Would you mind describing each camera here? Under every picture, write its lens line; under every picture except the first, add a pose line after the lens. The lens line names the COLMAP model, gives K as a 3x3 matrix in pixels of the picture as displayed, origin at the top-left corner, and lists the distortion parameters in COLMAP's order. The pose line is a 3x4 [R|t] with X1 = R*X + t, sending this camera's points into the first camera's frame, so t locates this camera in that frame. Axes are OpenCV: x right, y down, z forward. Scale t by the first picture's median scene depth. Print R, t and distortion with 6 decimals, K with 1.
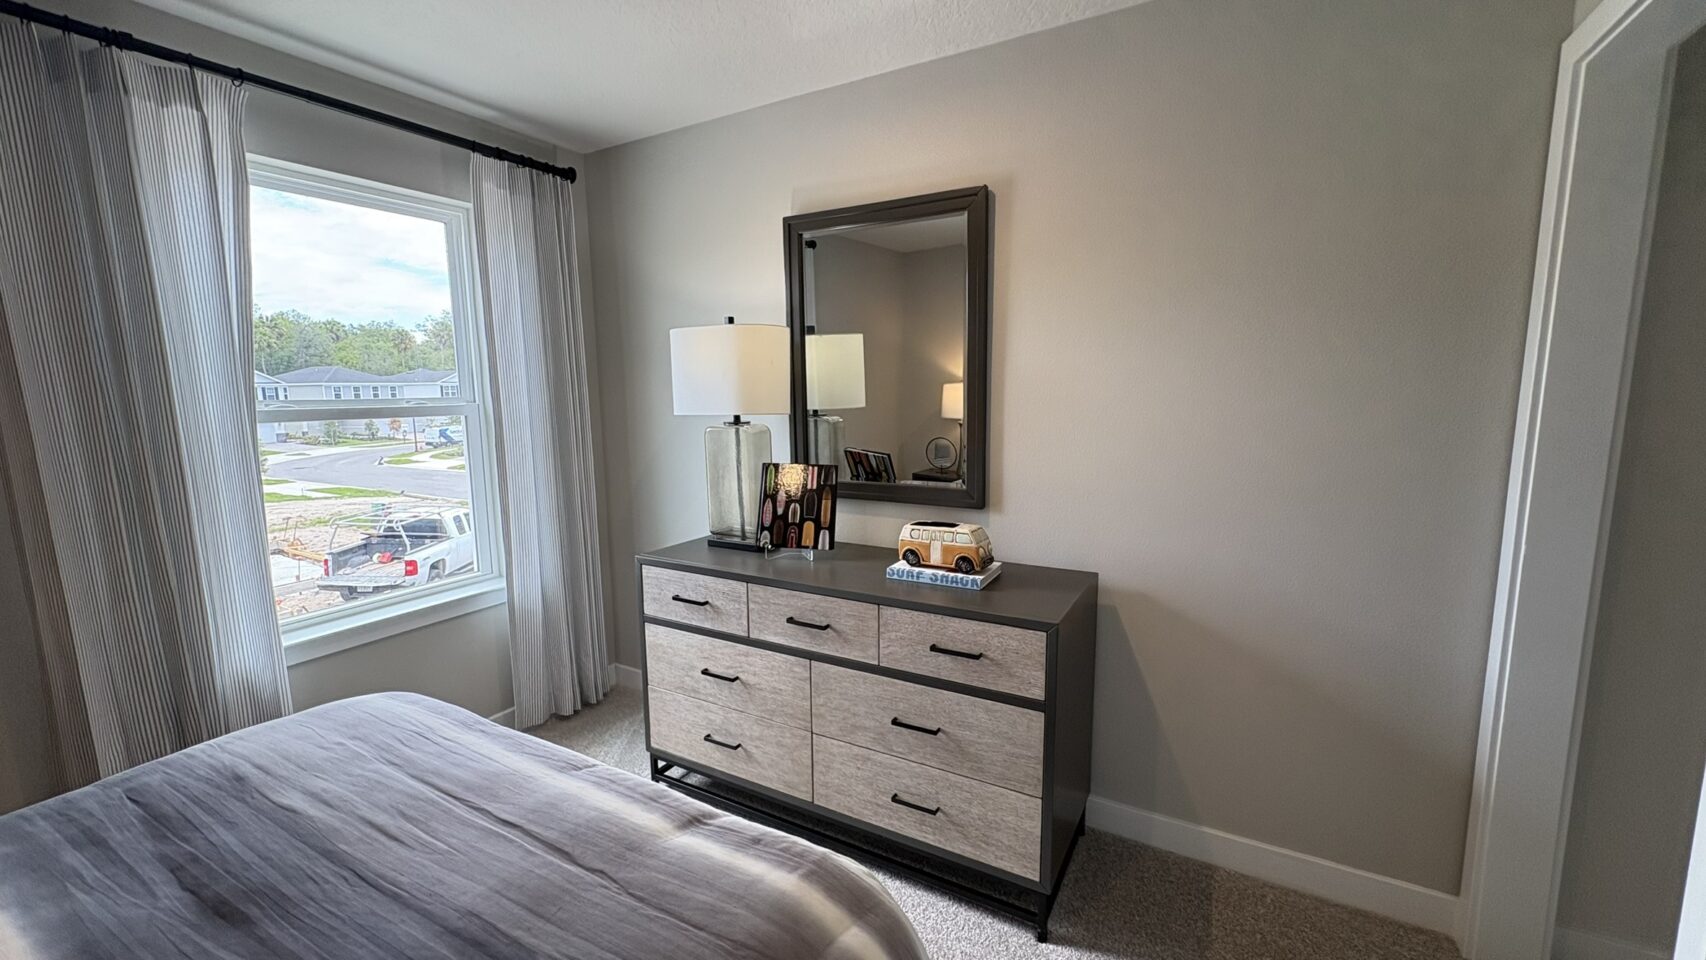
lens RADIAL K [[687.0, 0, 853.0], [0, 687.0, 480.0], [0, 0, 1]] dist [0.000170, -0.000037]
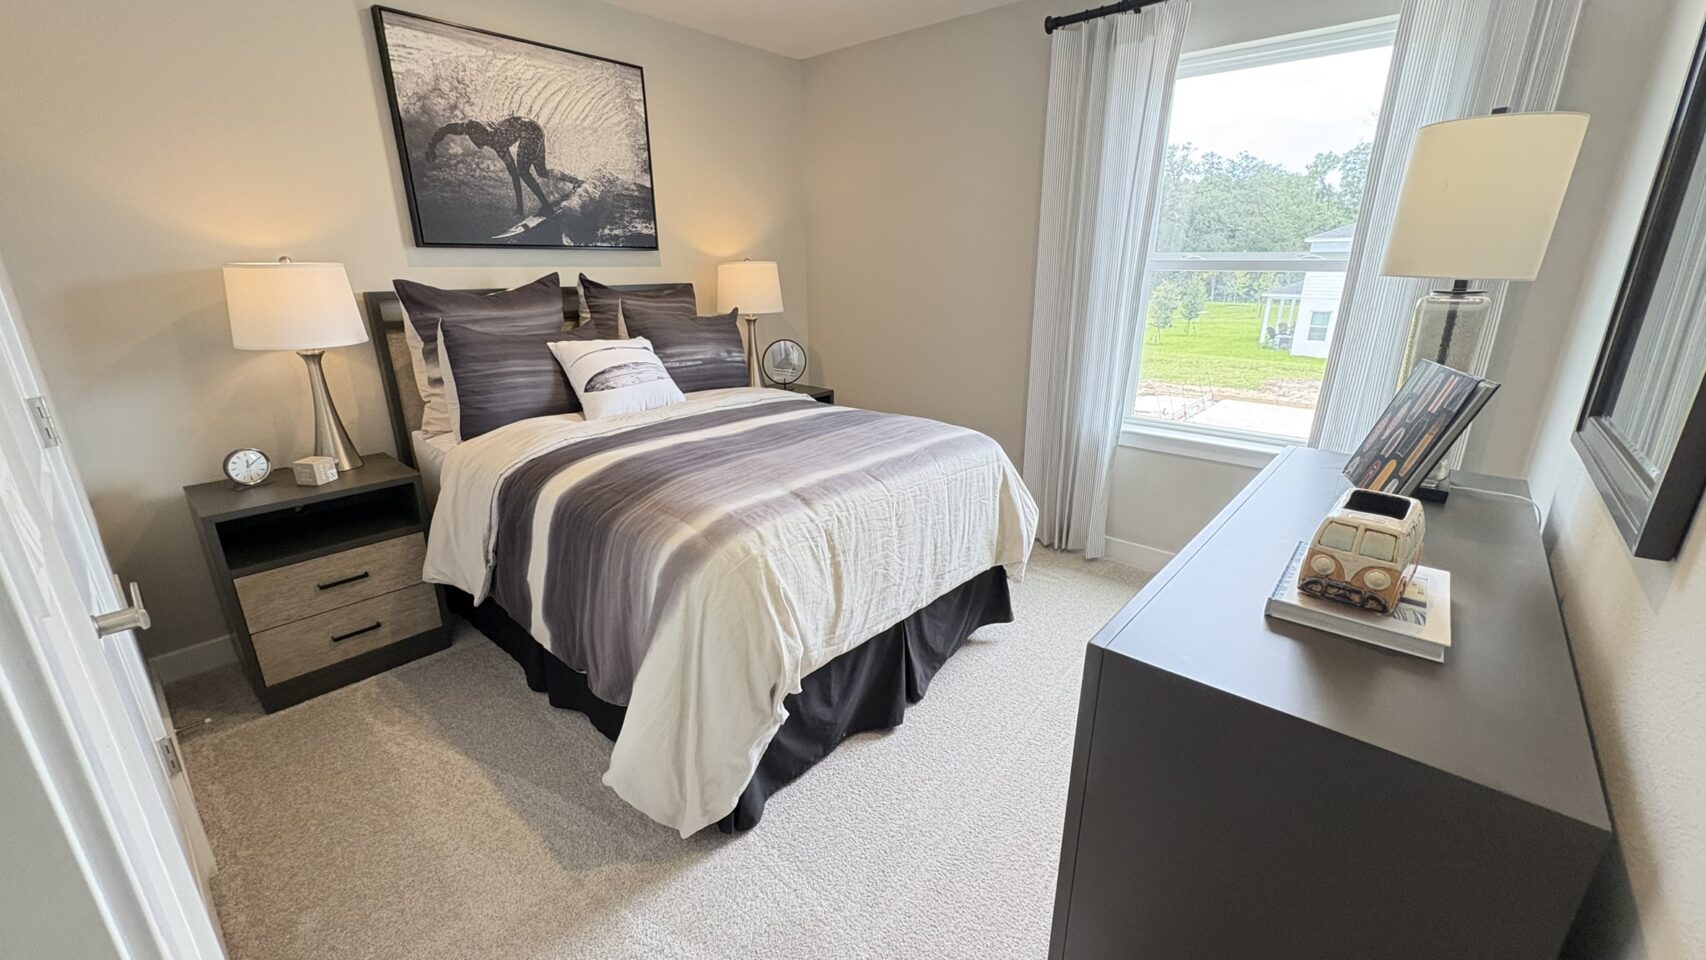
lens RADIAL K [[687.0, 0, 853.0], [0, 687.0, 480.0], [0, 0, 1]] dist [0.000170, -0.000037]
pose [[-0.186133, 0.311166, -0.931950, 0.596359], [-0.139972, 0.930453, 0.338622, -0.062150], [0.972503, 0.193476, -0.129633, 0.609552]]
